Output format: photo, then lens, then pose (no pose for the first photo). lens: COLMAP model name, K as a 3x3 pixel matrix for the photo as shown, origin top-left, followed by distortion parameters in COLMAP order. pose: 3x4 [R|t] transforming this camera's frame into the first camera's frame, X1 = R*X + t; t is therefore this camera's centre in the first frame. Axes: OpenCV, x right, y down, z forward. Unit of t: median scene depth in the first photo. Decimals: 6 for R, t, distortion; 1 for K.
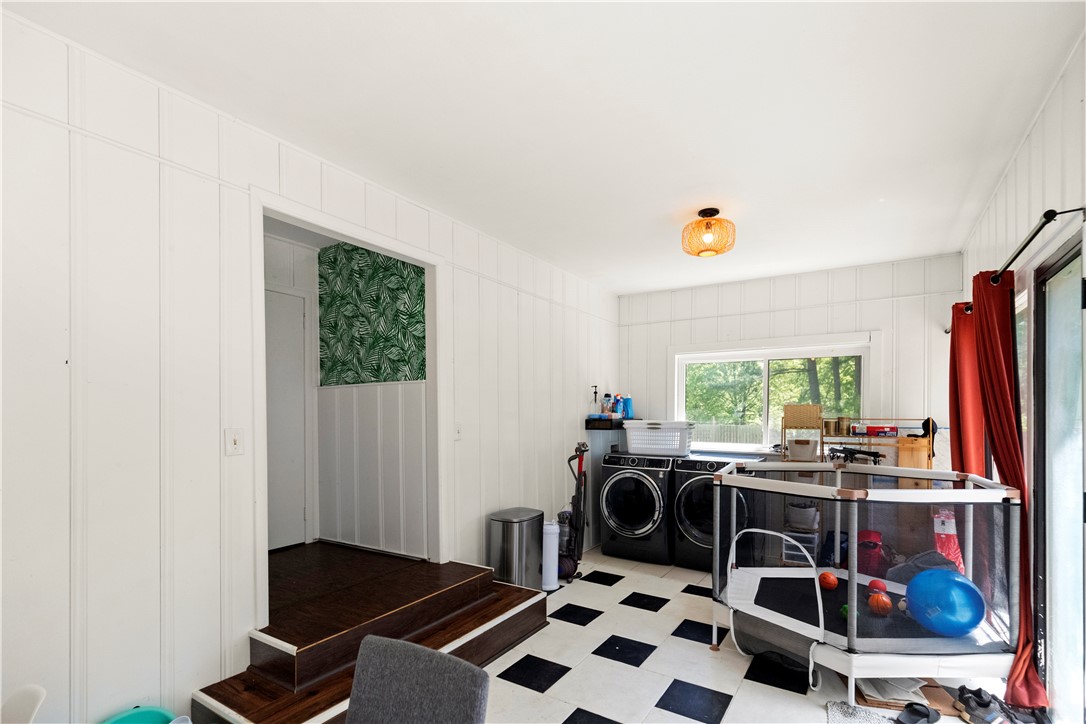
lens RADIAL K [[511.4, 0, 538.7], [0, 511.4, 411.3], [0, 0, 1]] dist [0.009654, -0.001264]
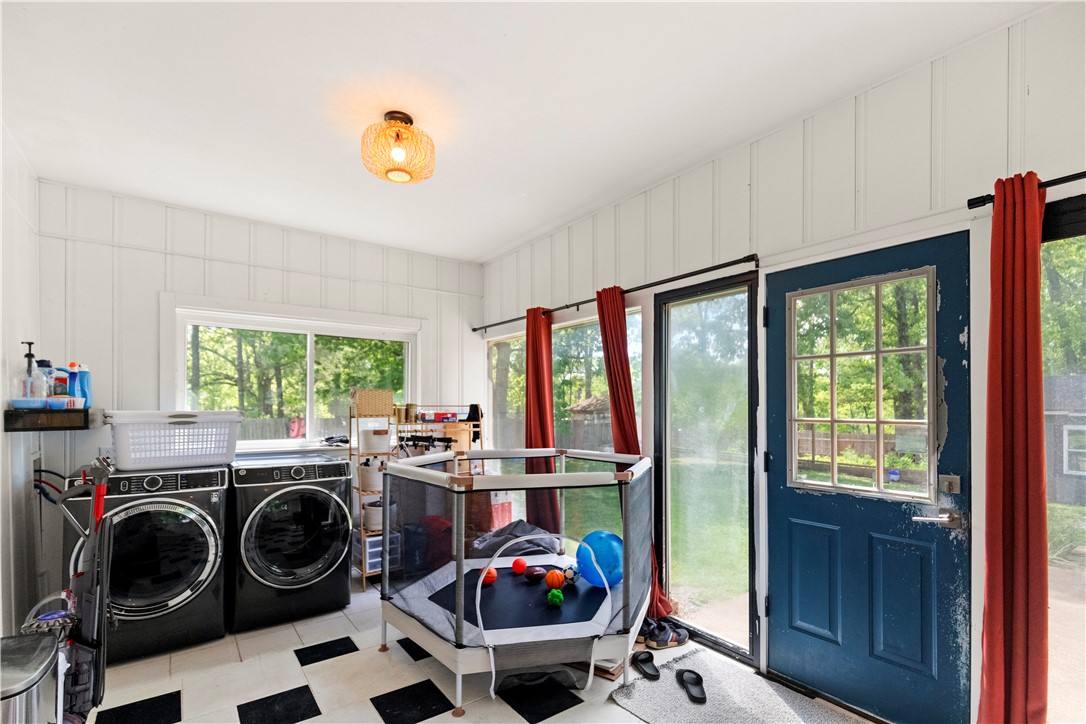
lens RADIAL K [[509.9, 0, 544.3], [0, 509.9, 404.8], [0, 0, 1]] dist [0.005394, -0.000027]
pose [[0.353745, -0.002785, 0.935338, -0.201865], [-0.002841, 0.999988, 0.004052, 0.008360], [-0.935338, -0.004090, 0.353732, 0.411459]]
